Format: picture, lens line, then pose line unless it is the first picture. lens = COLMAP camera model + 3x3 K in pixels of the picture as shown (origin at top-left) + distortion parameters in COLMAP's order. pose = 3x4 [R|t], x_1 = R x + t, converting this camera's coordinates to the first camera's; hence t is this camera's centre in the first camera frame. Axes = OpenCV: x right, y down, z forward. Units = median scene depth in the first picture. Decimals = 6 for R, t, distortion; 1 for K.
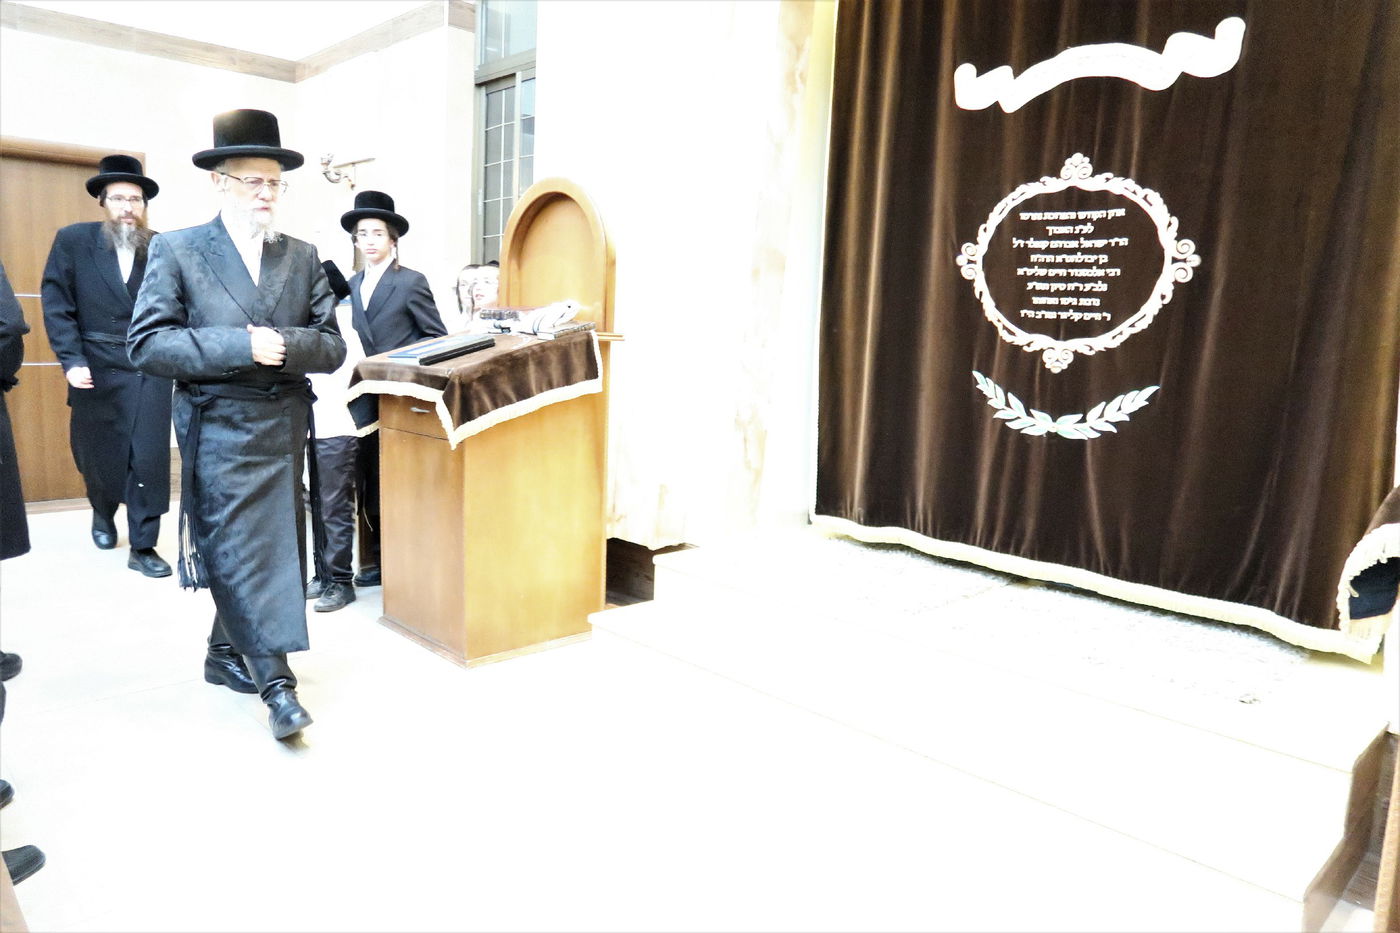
lens RADIAL K [[953.8, 0, 700.0], [0, 953.8, 466.5], [0, 0, 1]] dist [-0.024497, 0.002785]
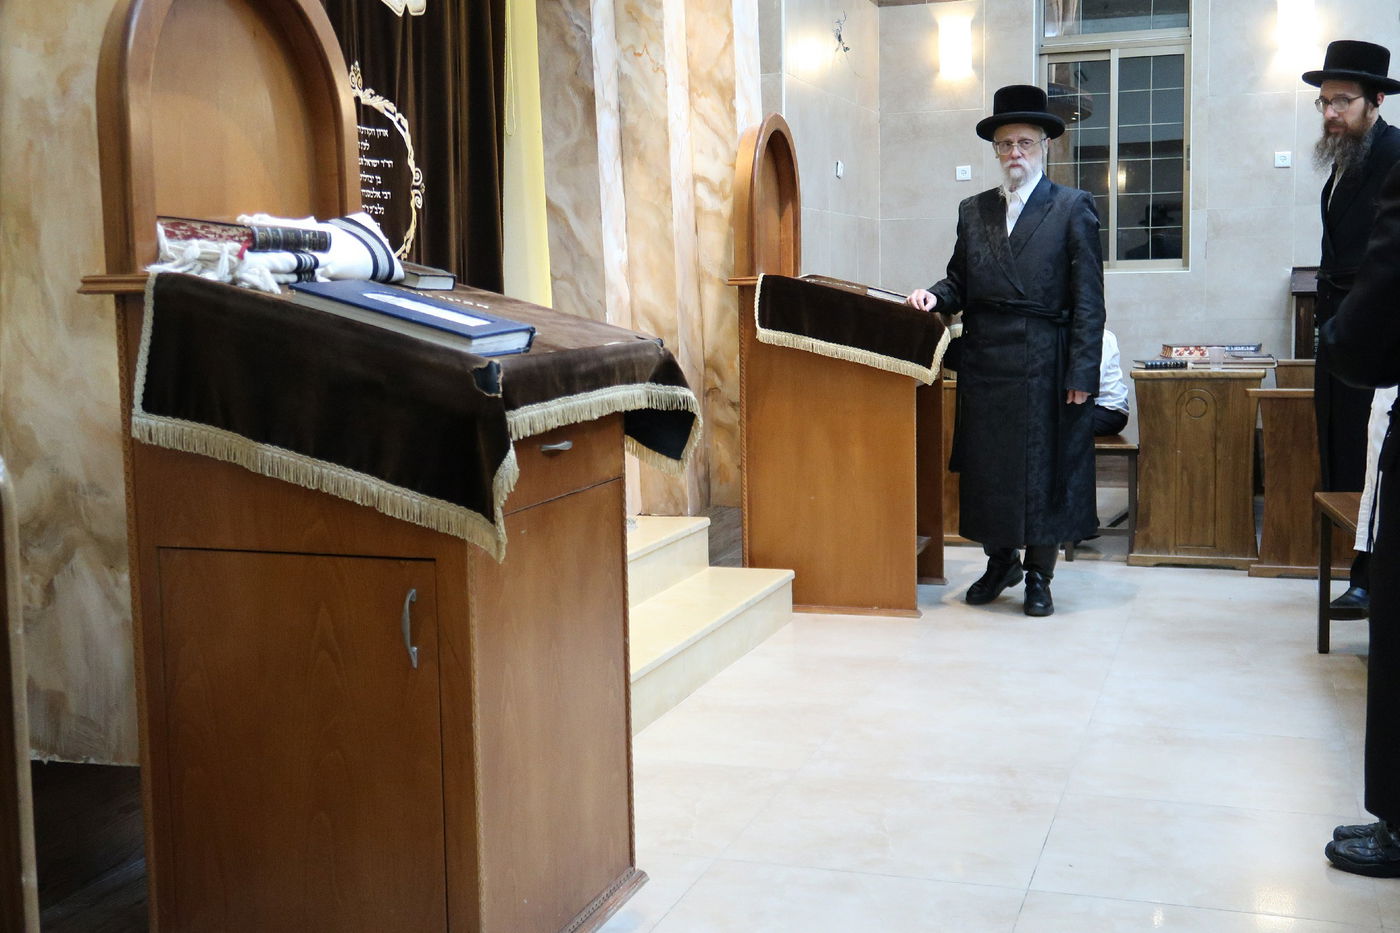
lens RADIAL K [[1602.1, 0, 700.0], [0, 1602.1, 466.5], [0, 0, 1]] dist [0.006671, -0.008381]
pose [[-0.443624, -0.130978, 0.886590, -1.168579], [0.129373, 0.969542, 0.207968, -0.233099], [-0.886826, 0.206960, -0.413167, 1.437411]]
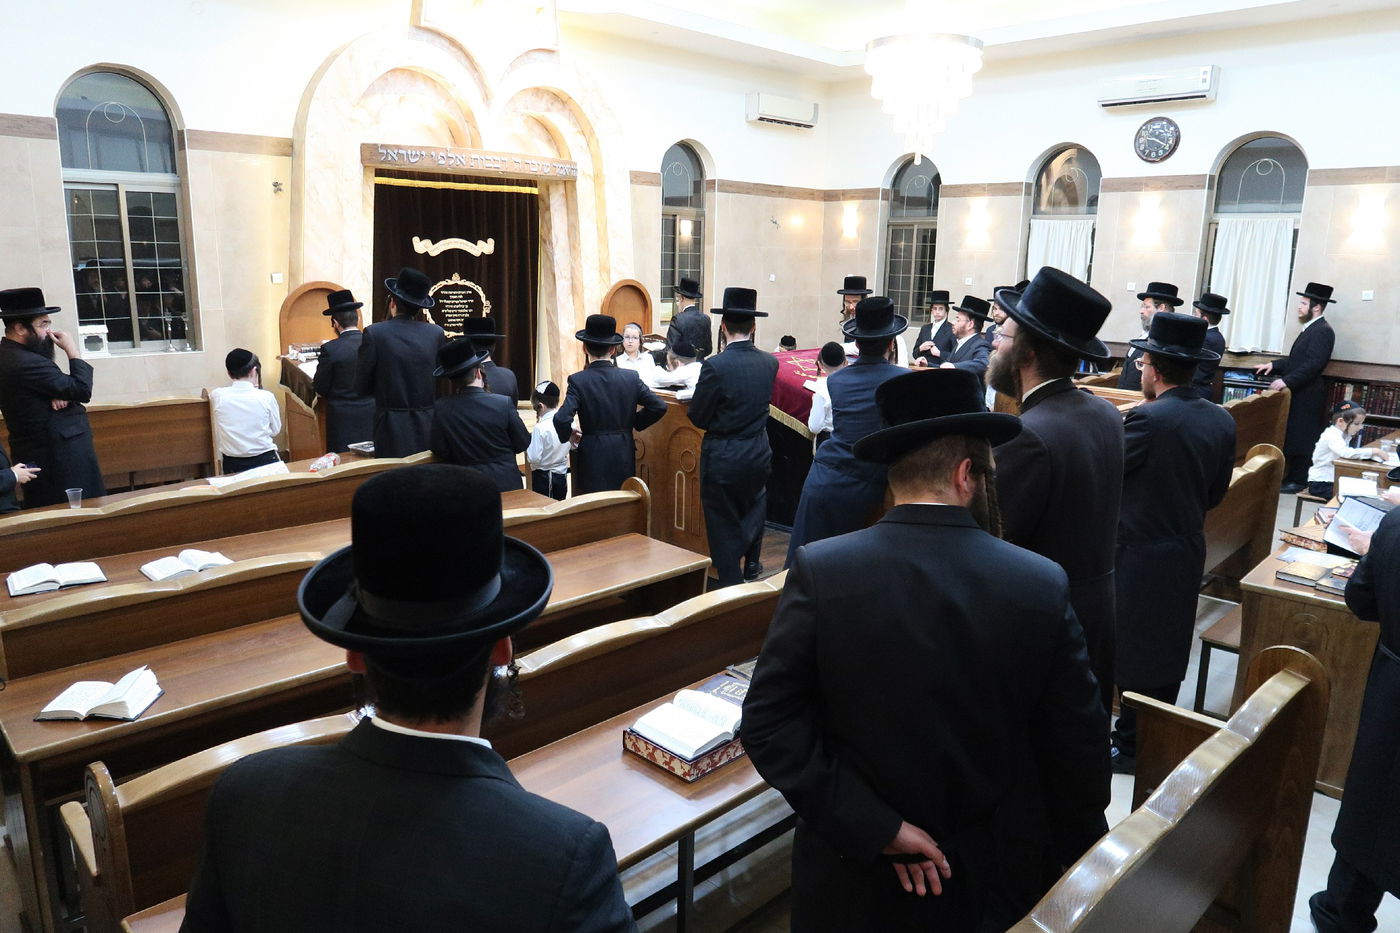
lens RADIAL K [[953.8, 0, 700.0], [0, 953.8, 466.5], [0, 0, 1]] dist [-0.024497, 0.002785]
pose [[0.004464, -0.252695, 0.967536, -2.800866], [0.125864, 0.959993, 0.250144, -0.404101], [-0.992037, 0.120662, 0.036091, 0.174225]]
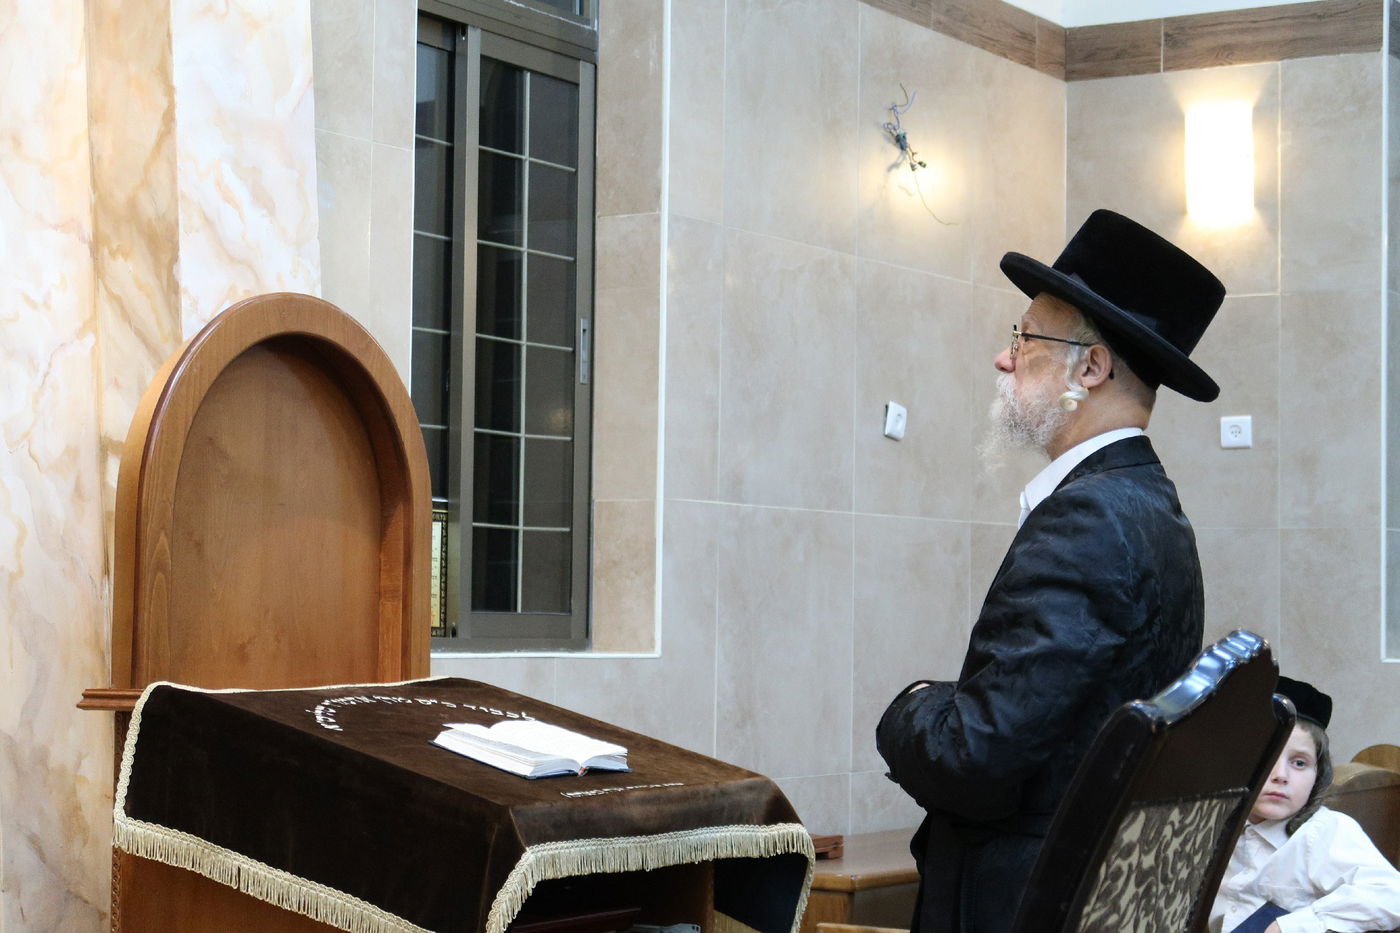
lens RADIAL K [[2808.1, 0, 700.0], [0, 2808.1, 466.5], [0, 0, 1]] dist [0.064040, -0.451133]
pose [[-0.230862, 0.004515, 0.972976, -0.864948], [0.118621, 0.992661, 0.023539, -0.155953], [-0.965729, 0.120849, -0.229703, 0.605567]]
